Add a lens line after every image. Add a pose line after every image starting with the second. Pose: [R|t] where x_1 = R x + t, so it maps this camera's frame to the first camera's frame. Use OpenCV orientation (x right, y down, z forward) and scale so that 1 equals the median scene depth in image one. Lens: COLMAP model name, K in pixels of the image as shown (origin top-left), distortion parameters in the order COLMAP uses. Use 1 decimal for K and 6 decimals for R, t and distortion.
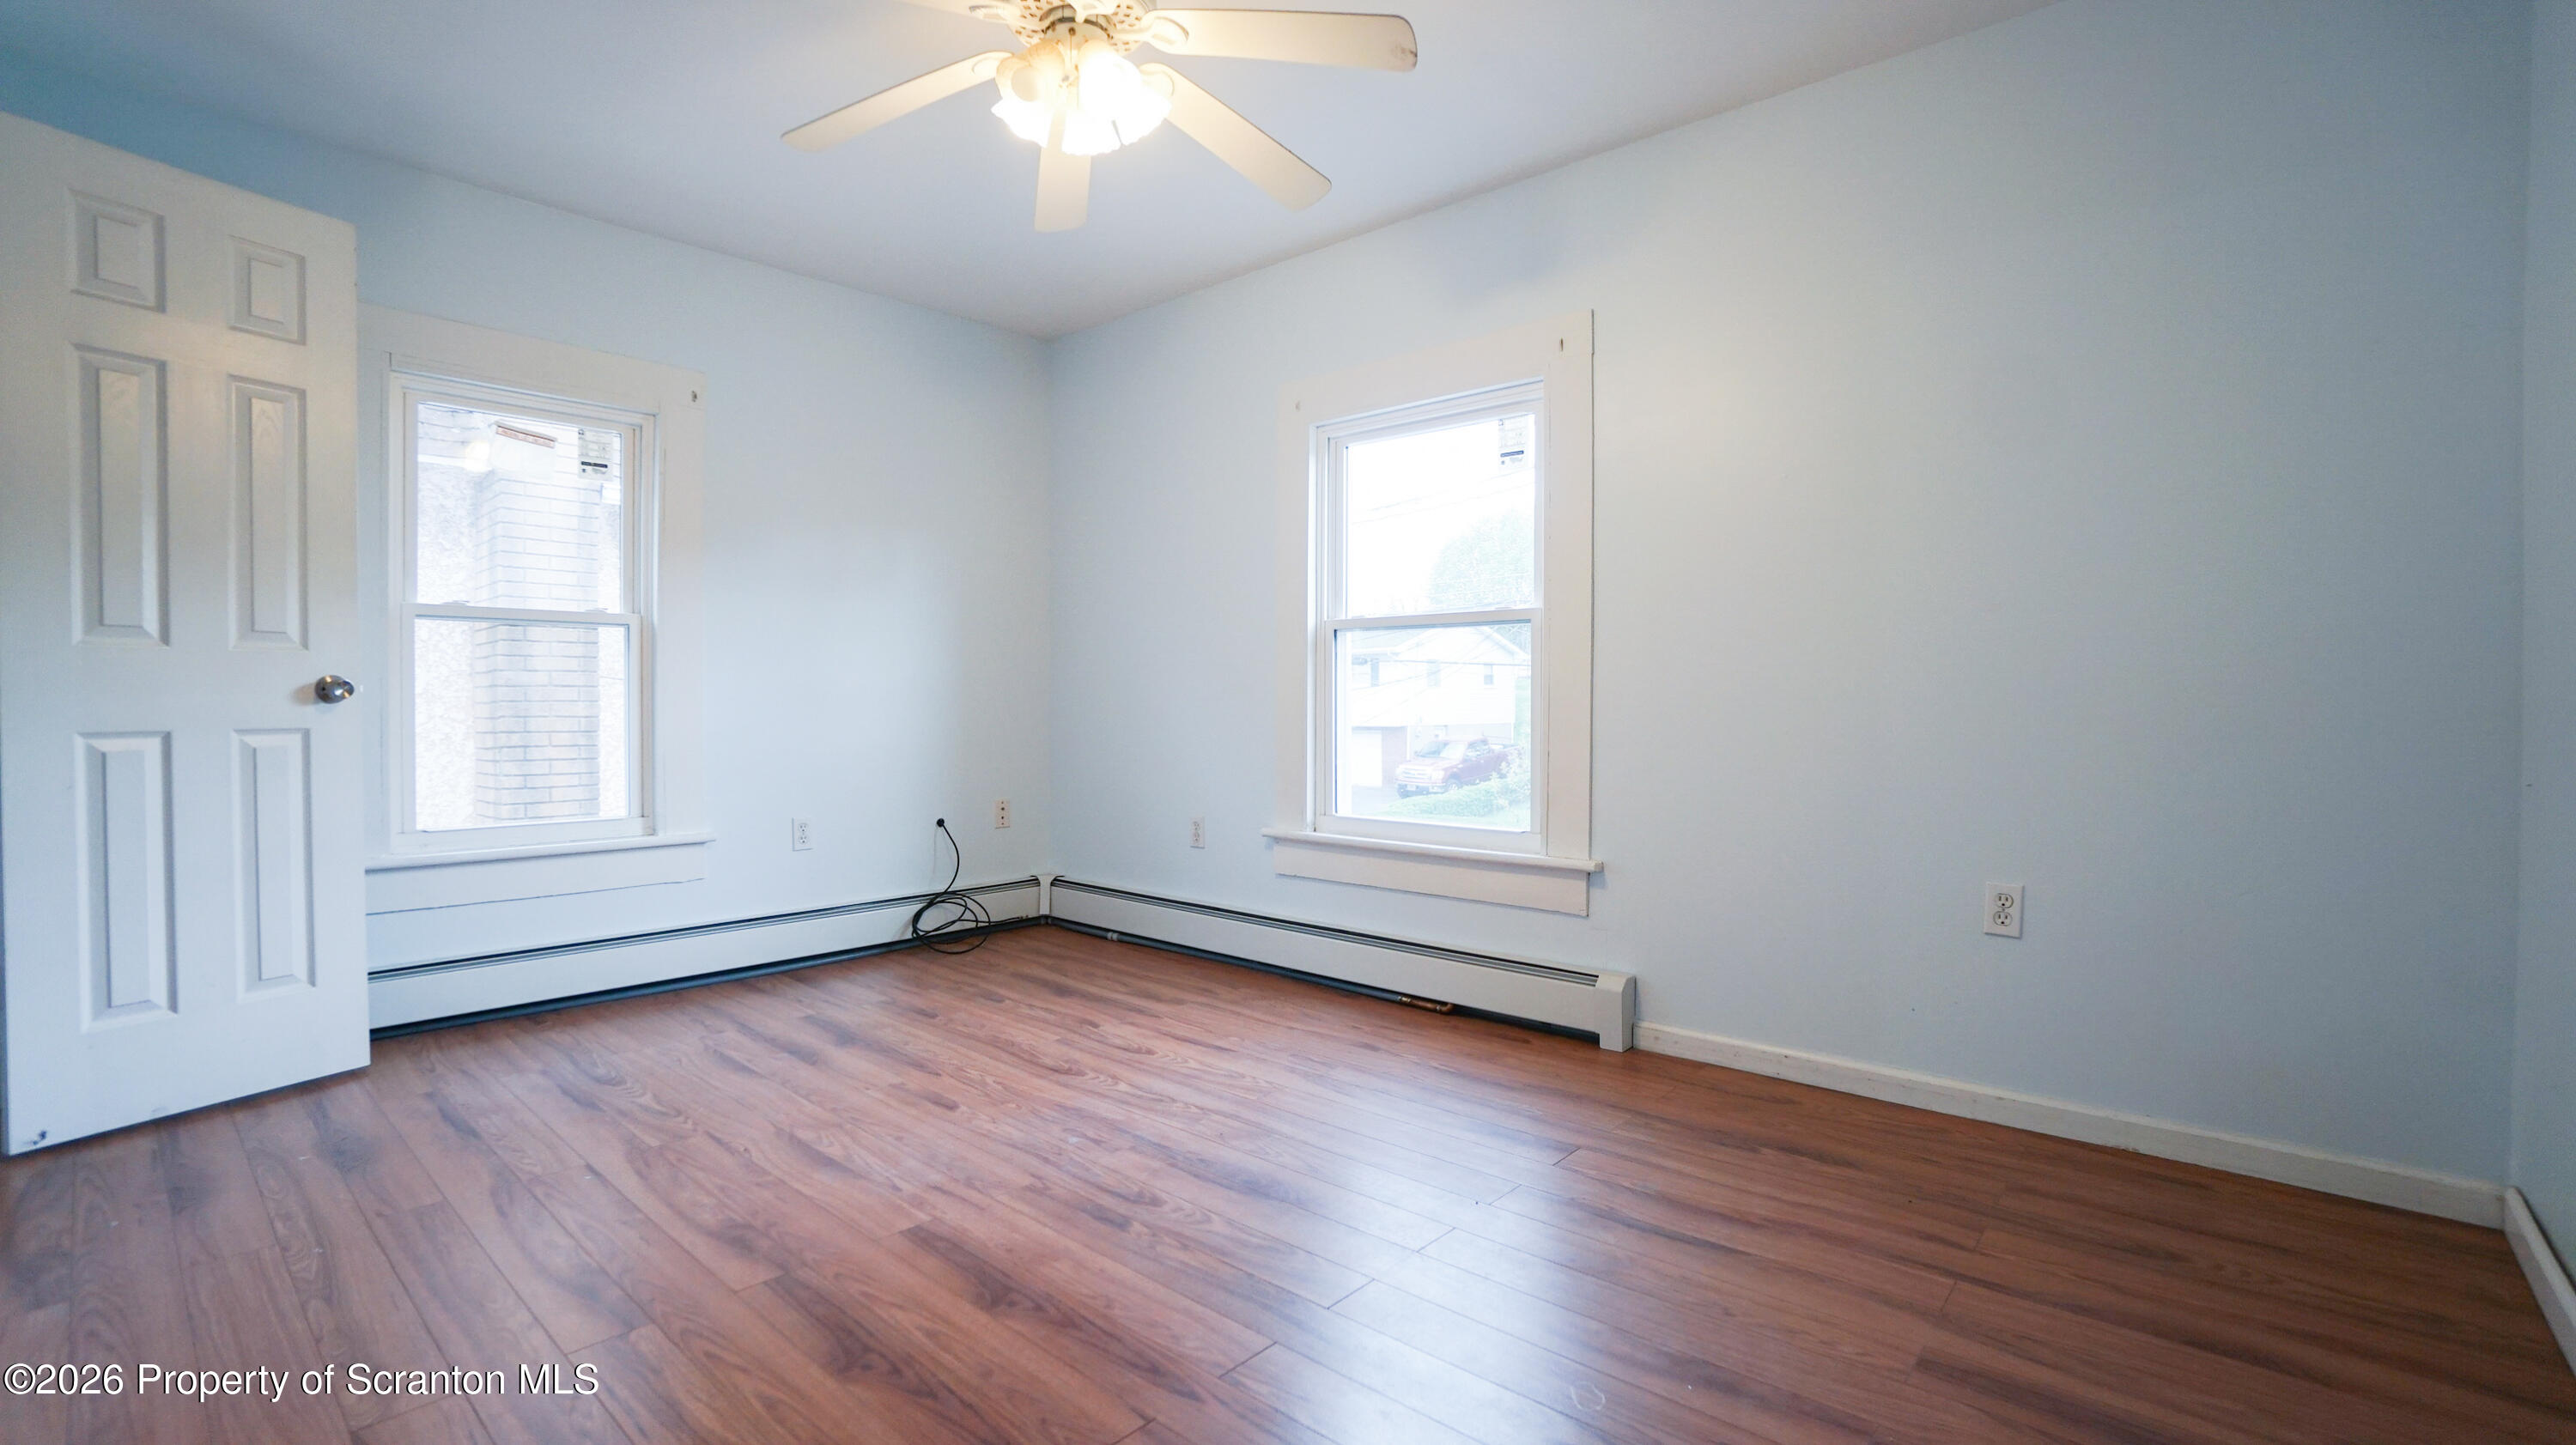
lens RADIAL K [[1122.5, 0, 1269.6], [0, 1122.5, 714.4], [0, 0, 1]] dist [-0.064861, 0.016436]
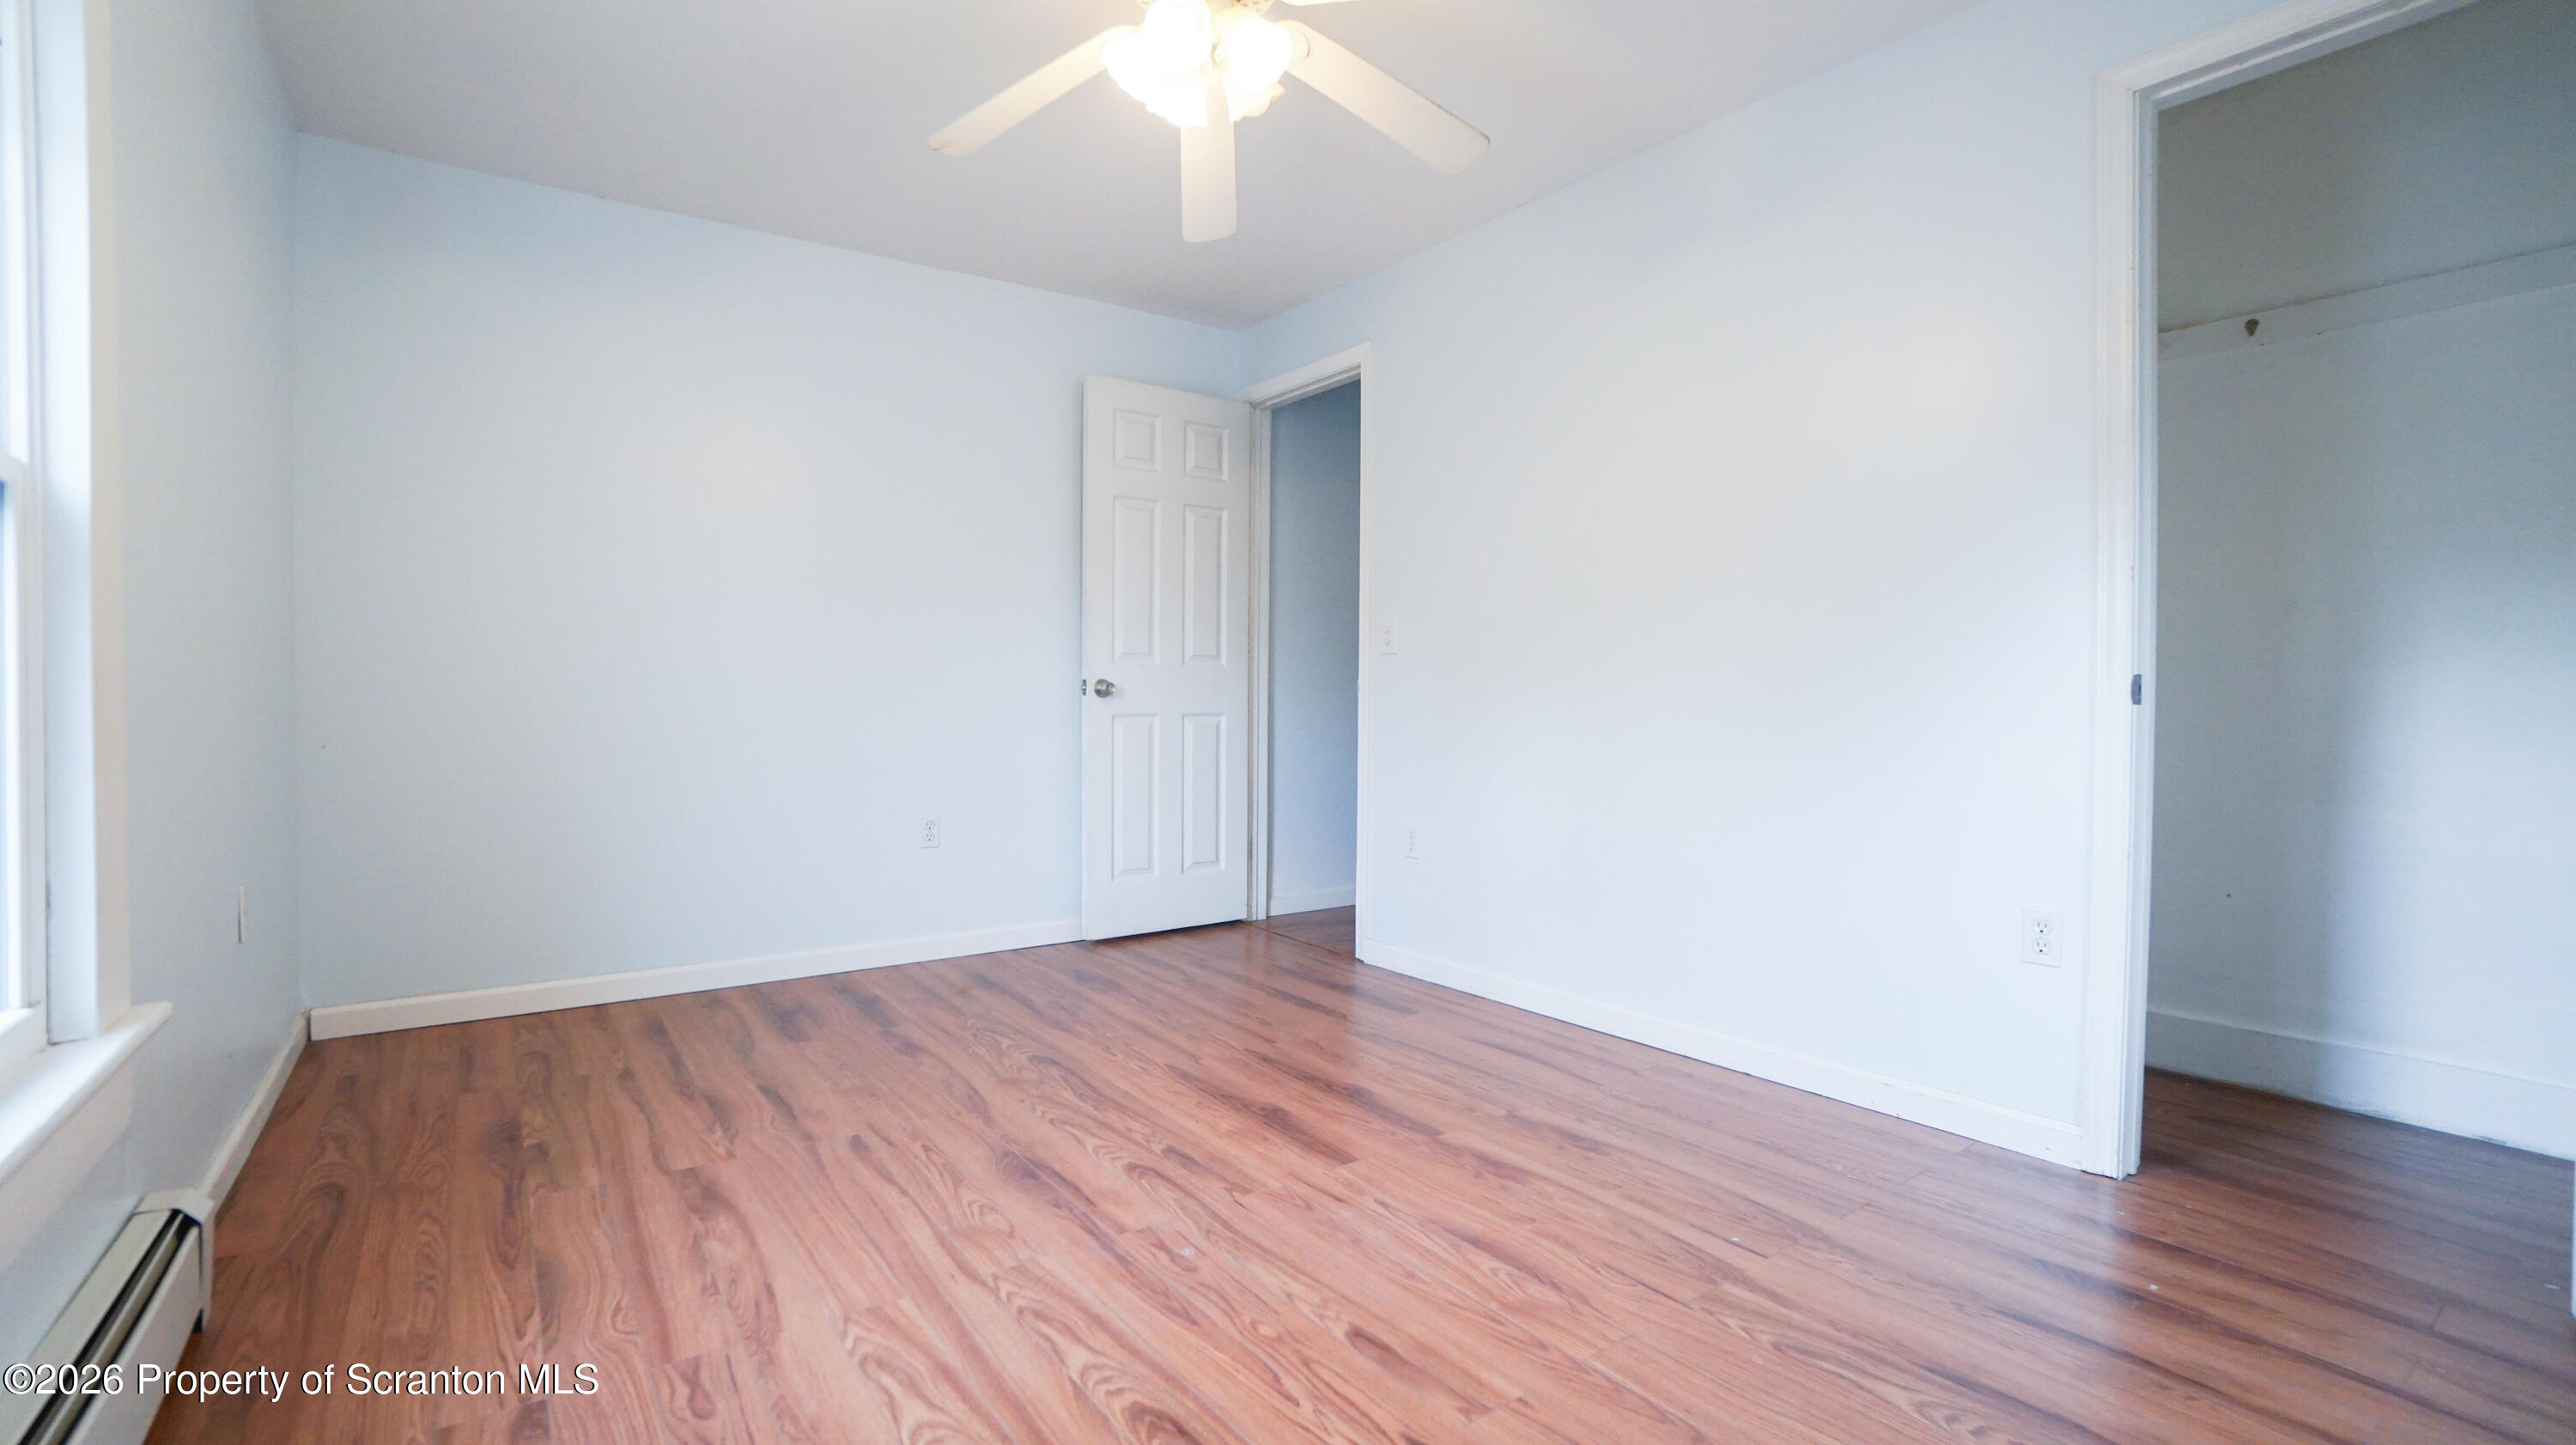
lens RADIAL K [[1122.5, 0, 1269.6], [0, 1122.5, 714.4], [0, 0, 1]] dist [-0.064861, 0.016436]
pose [[-0.976688, -0.009284, 0.214463, -0.366003], [-0.004034, 0.999682, 0.024907, -0.017402], [-0.214626, 0.023461, -0.976414, 1.602989]]
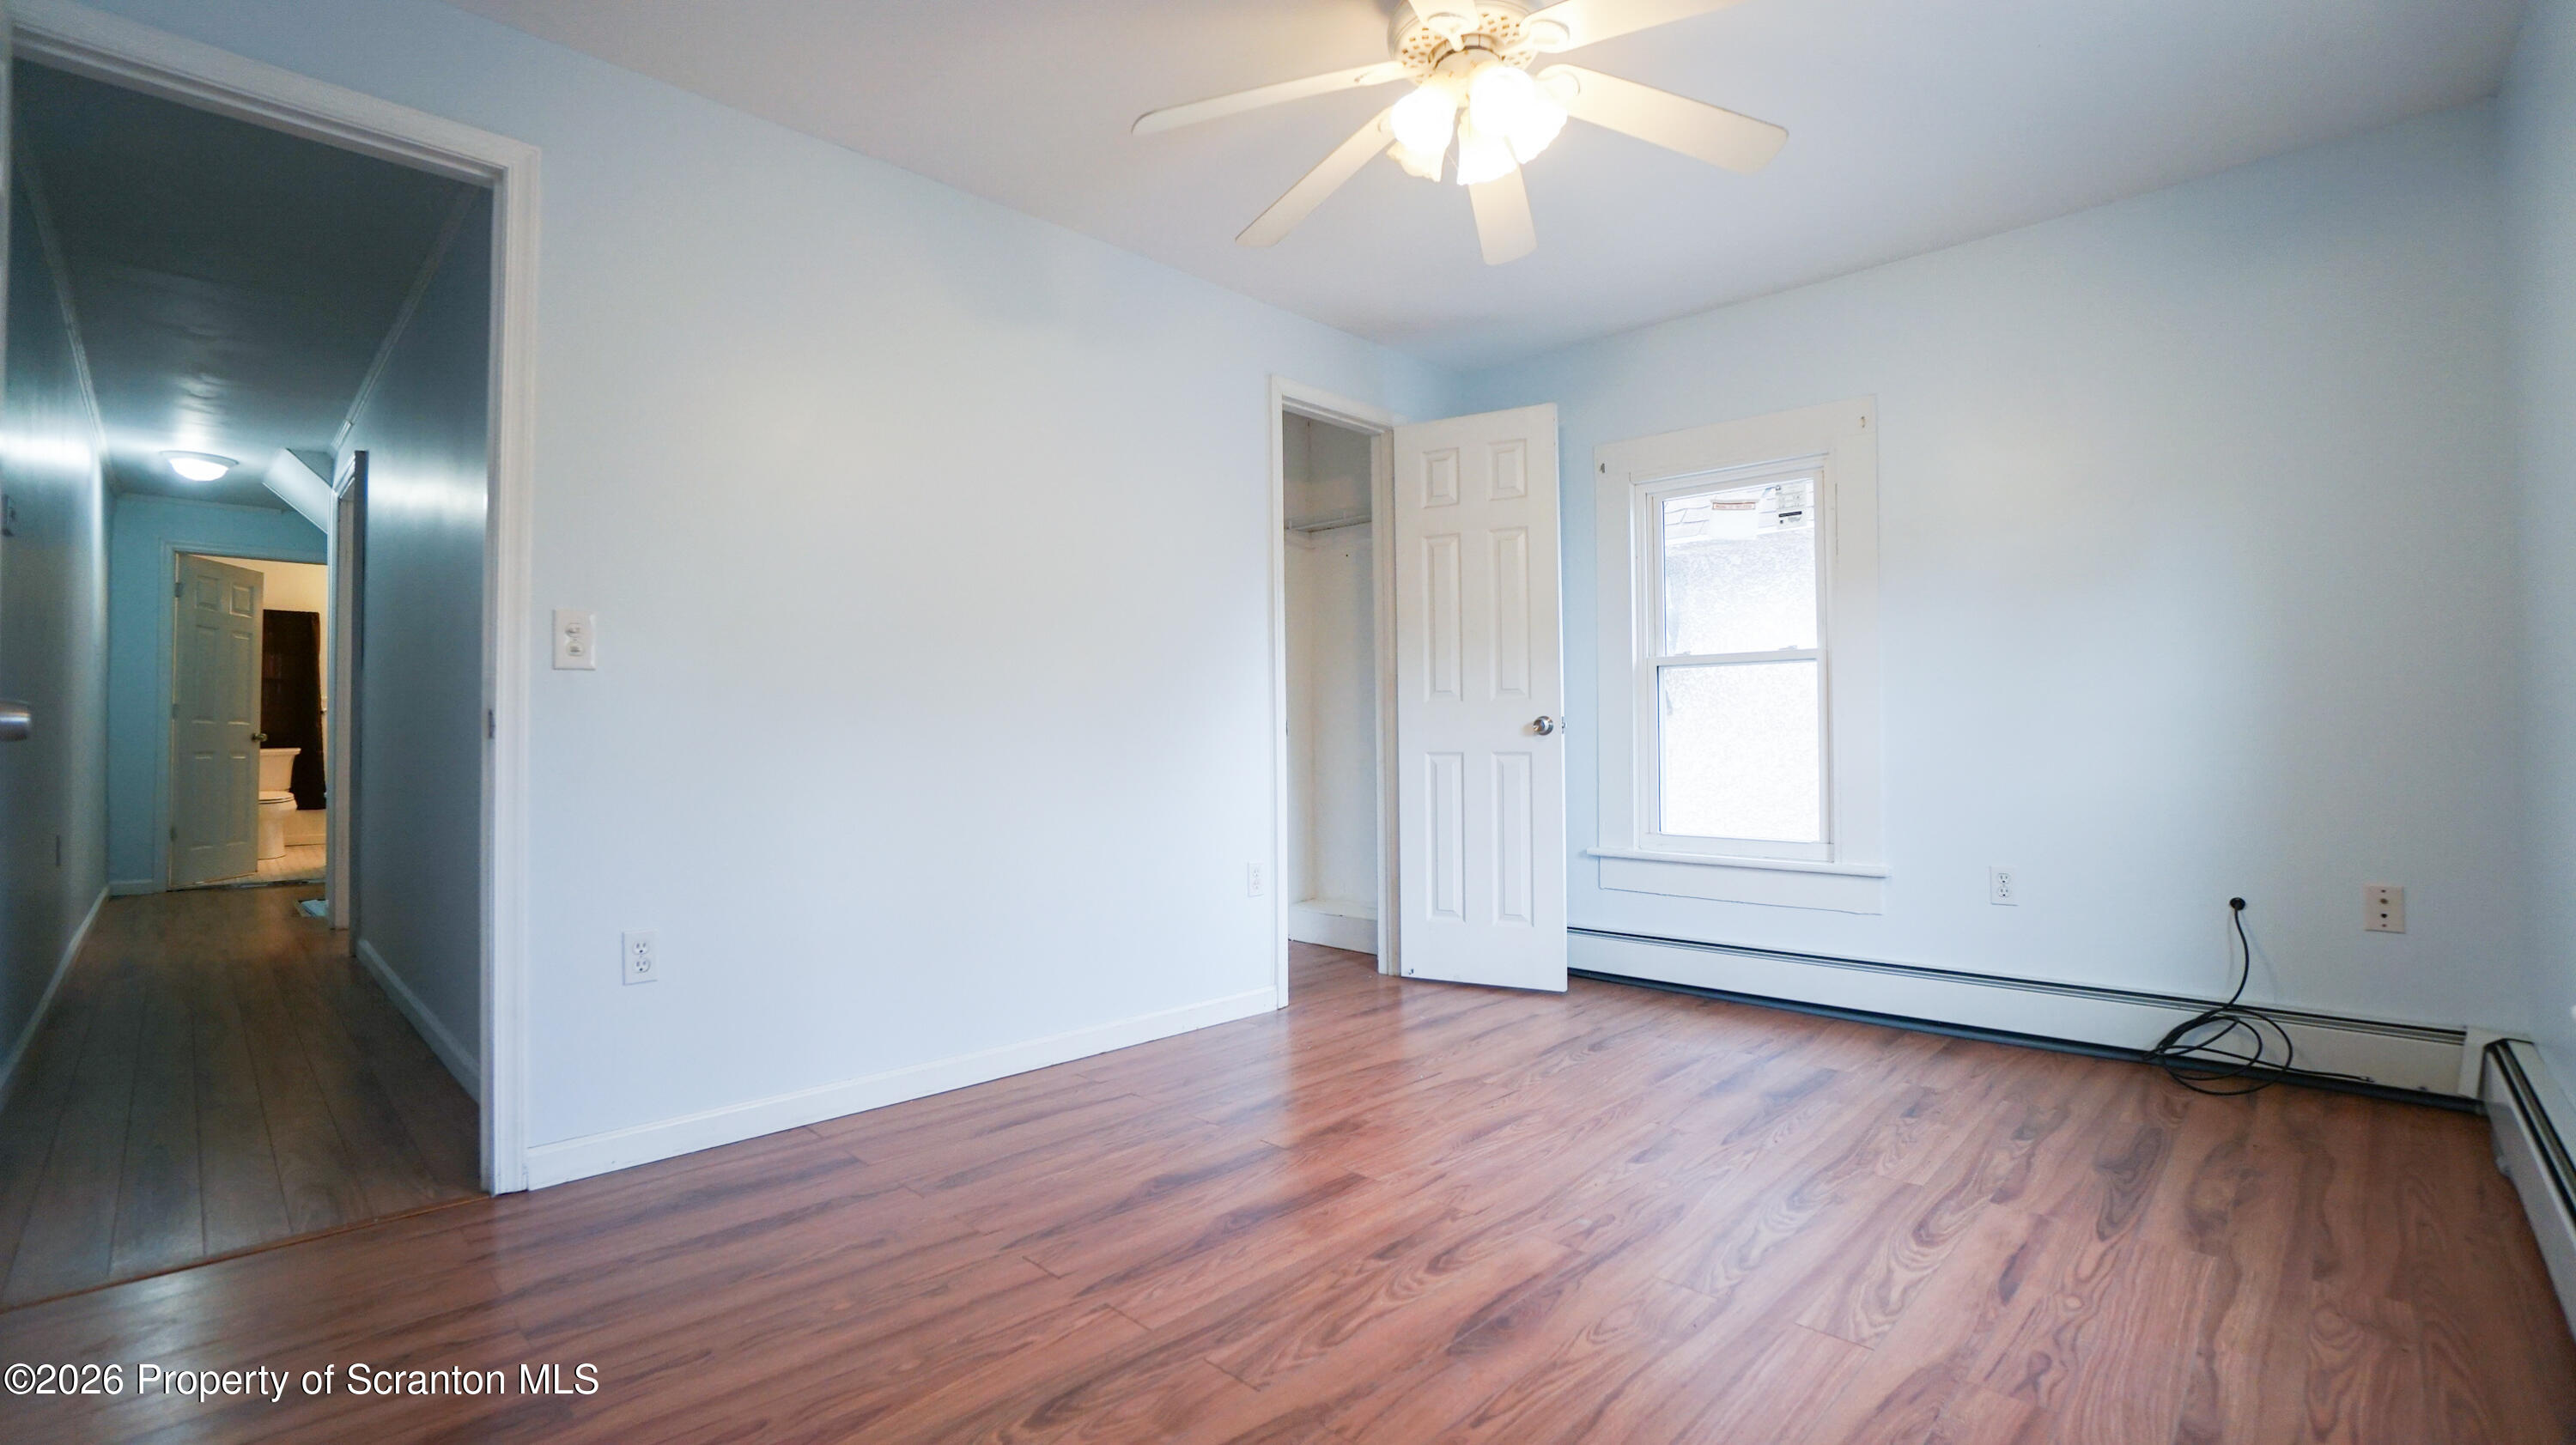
lens RADIAL K [[1122.5, 0, 1269.6], [0, 1122.5, 714.4], [0, 0, 1]] dist [-0.064861, 0.016436]
pose [[-0.054521, -0.018043, -0.998350, 0.676156], [-0.004352, 0.999832, -0.017832, -0.009805], [0.998503, 0.003372, -0.054590, 0.727115]]
